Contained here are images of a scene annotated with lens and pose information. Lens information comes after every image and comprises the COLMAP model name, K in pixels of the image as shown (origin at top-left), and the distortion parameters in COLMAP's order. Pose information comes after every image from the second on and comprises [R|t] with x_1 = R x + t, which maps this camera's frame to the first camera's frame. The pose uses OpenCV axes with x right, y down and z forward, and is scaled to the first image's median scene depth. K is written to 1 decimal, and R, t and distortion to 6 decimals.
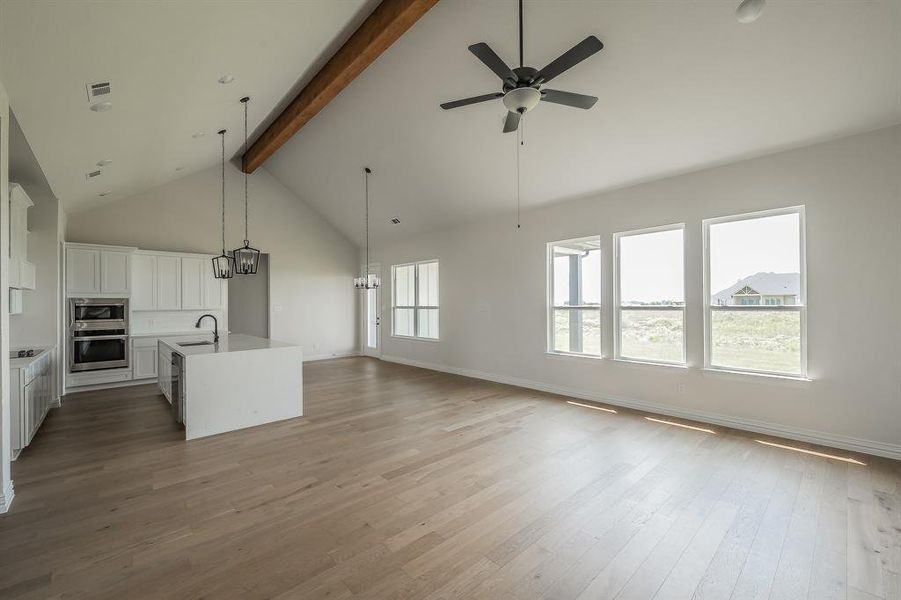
lens RADIAL K [[366.7, 0, 452.2], [0, 366.7, 302.3], [0, 0, 1]] dist [0.001494, 0.000155]
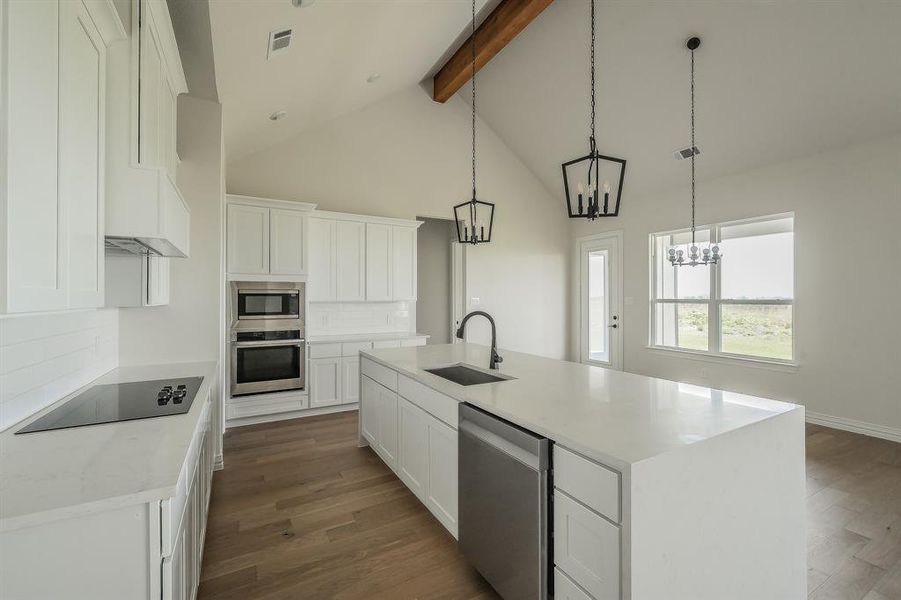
lens RADIAL K [[366.7, 0, 447.3], [0, 366.7, 295.8], [0, 0, 1]] dist [0.001494, 0.000155]
pose [[0.972184, 0.005748, -0.234148, -0.484043], [-0.005500, 0.999983, 0.001712, 0.009578], [0.234153, -0.000377, 0.972200, 0.428411]]
